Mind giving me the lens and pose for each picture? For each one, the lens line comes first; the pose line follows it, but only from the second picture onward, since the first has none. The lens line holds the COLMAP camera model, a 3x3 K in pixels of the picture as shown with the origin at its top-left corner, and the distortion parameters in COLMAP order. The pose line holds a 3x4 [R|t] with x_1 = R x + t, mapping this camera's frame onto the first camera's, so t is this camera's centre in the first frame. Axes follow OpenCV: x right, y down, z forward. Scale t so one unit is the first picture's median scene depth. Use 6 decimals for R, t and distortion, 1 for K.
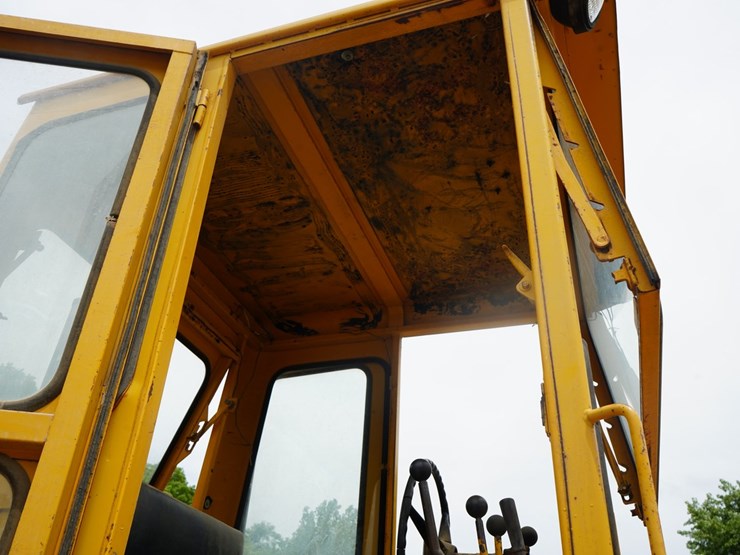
lens RADIAL K [[666.1, 0, 374.0], [0, 666.1, 257.1], [0, 0, 1]] dist [-0.014611, 0.011497]
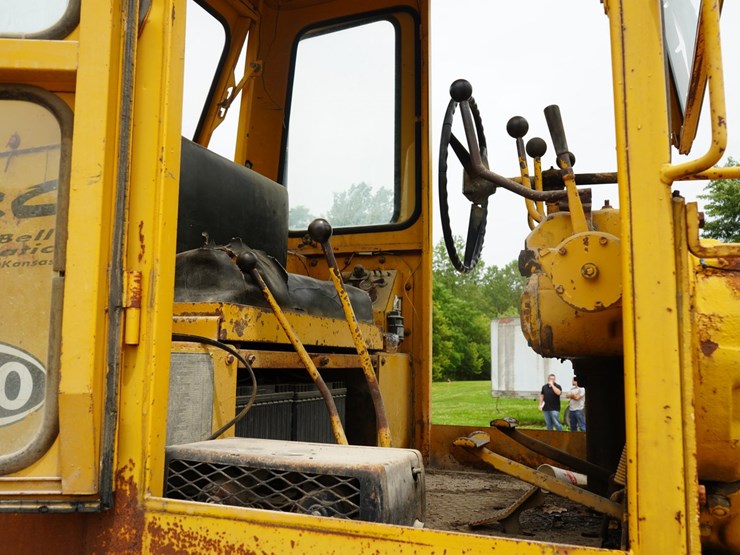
lens RADIAL K [[666.1, 0, 370.0], [0, 666.1, 274.3], [0, 0, 1]] dist [-0.014611, 0.011497]
pose [[0.997162, -0.055570, -0.050801, -0.027759], [0.072268, 0.895697, 0.438753, 0.120277], [0.021121, -0.441179, 0.897170, 0.003508]]
